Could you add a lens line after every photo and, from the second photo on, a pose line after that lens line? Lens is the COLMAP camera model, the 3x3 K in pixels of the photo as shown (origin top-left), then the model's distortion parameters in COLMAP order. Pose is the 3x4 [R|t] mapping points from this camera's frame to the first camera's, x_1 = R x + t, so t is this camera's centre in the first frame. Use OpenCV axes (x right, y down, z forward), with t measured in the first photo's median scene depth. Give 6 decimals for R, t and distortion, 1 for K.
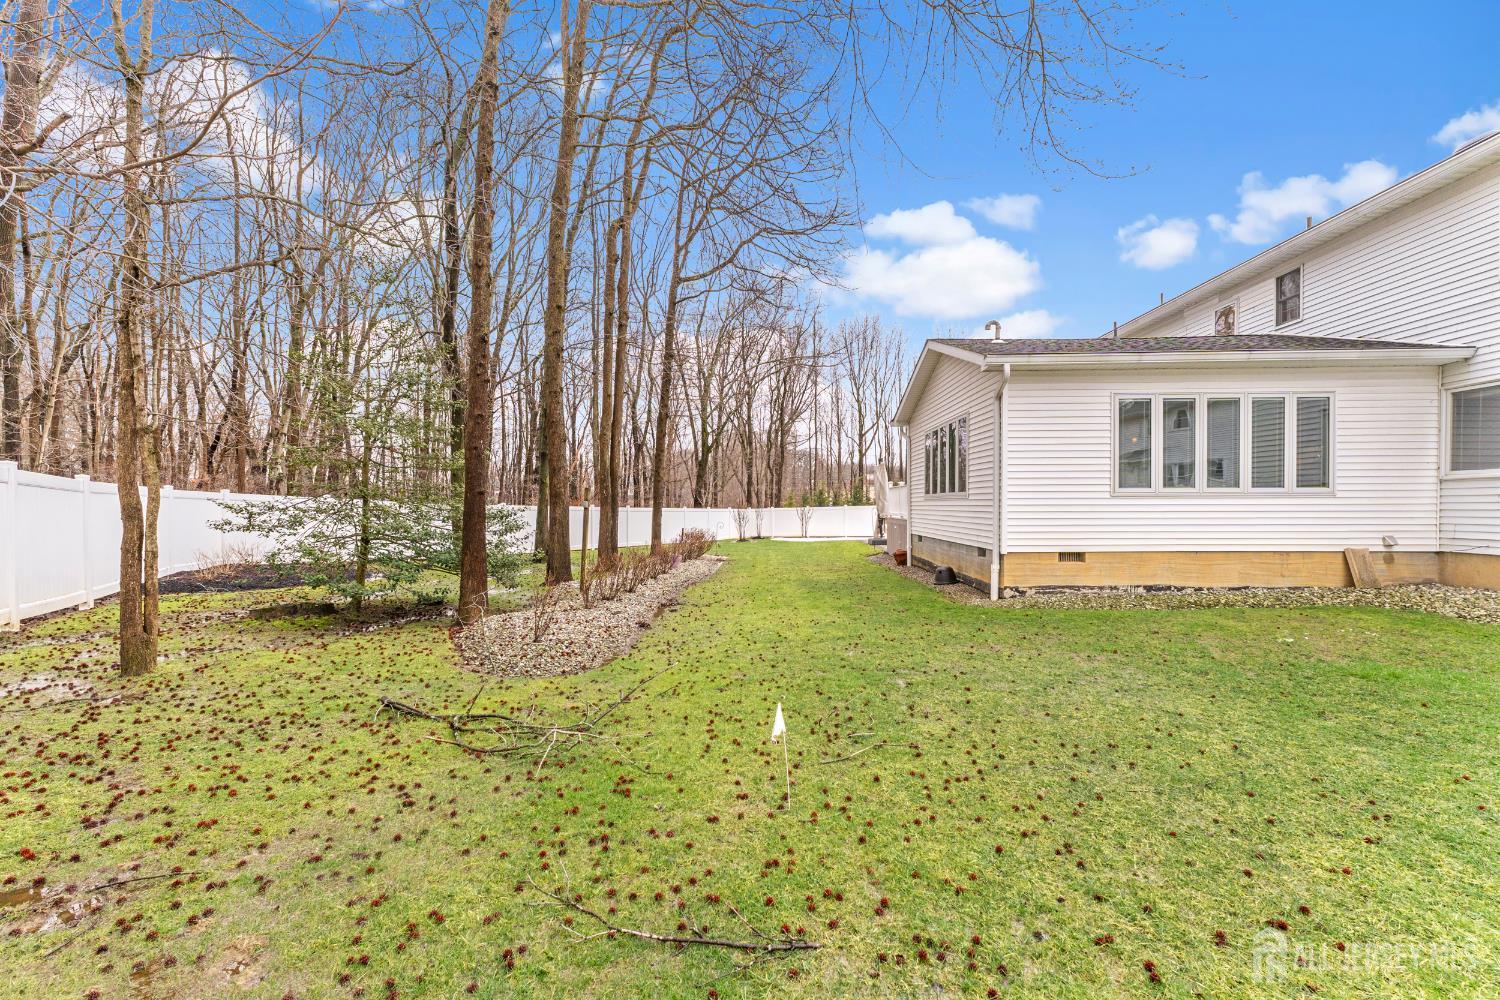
lens RADIAL K [[647.5, 0, 750.0], [0, 647.5, 500.0], [0, 0, 1]] dist [0.001592, 0.000152]
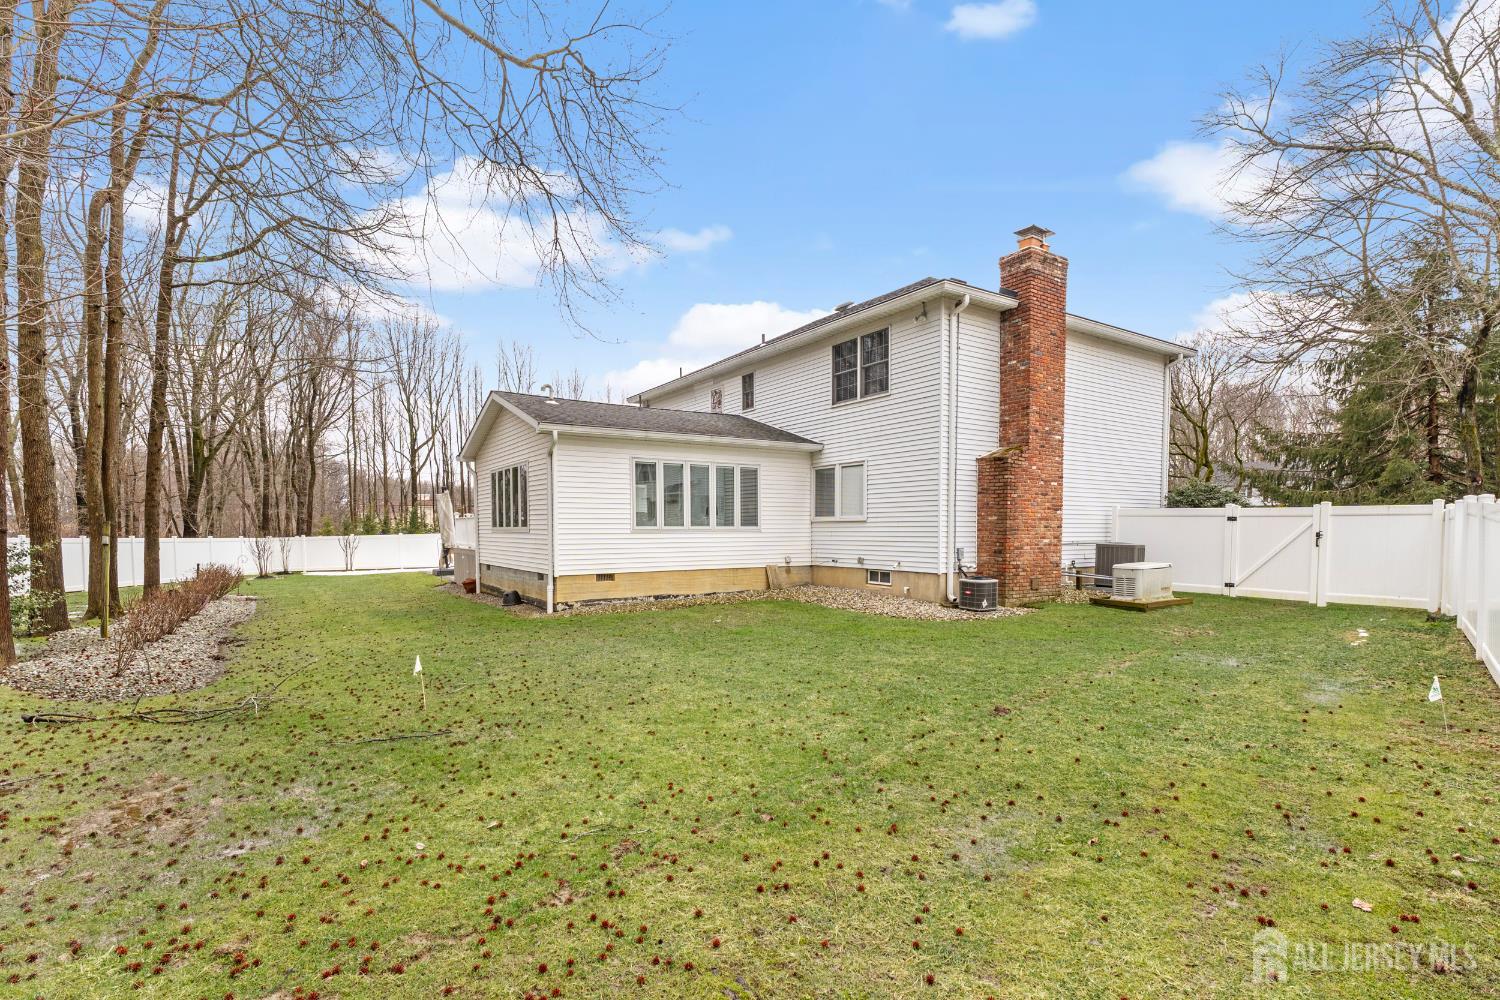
lens RADIAL K [[728.6, 0, 751.8], [0, 728.6, 581.5], [0, 0, 1]] dist [-0.001971, 0.000142]
pose [[0.821127, -0.040673, 0.569294, -0.090429], [-0.004340, 0.996984, 0.077490, -0.017120], [-0.570728, -0.066100, 0.818474, -0.323803]]
